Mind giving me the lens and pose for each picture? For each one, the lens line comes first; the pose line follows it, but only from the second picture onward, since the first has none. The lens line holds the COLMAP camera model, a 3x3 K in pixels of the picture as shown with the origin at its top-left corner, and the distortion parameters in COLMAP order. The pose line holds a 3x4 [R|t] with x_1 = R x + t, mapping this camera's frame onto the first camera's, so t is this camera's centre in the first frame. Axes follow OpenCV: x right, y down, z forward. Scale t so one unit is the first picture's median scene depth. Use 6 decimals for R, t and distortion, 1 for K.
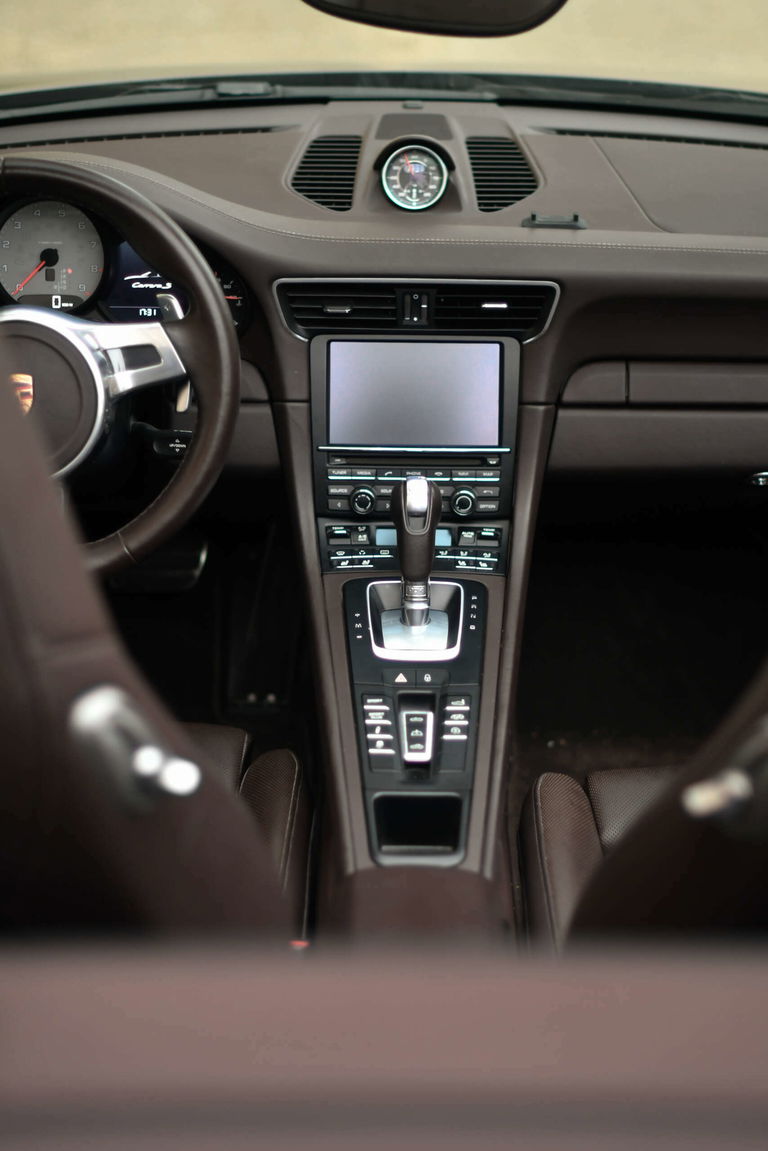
lens RADIAL K [[2500.6, 0, 384.0], [0, 2500.6, 575.5], [0, 0, 1]] dist [-0.022898, 0.091597]
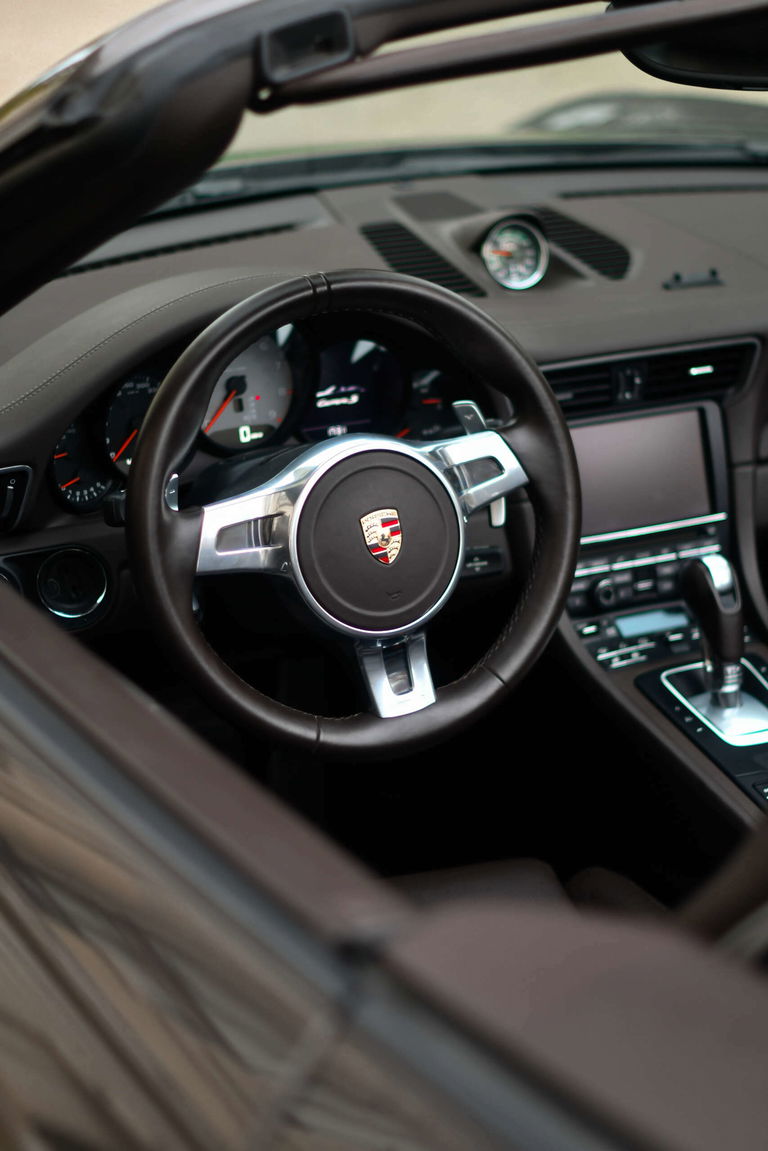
lens RADIAL K [[2500.6, 0, 384.0], [0, 2500.6, 575.5], [0, 0, 1]] dist [-0.022898, 0.091597]
pose [[0.901927, -0.166945, 0.398319, -0.457225], [0.180717, 0.983531, 0.003018, -0.054145], [-0.392262, 0.069261, 0.917242, 0.165121]]
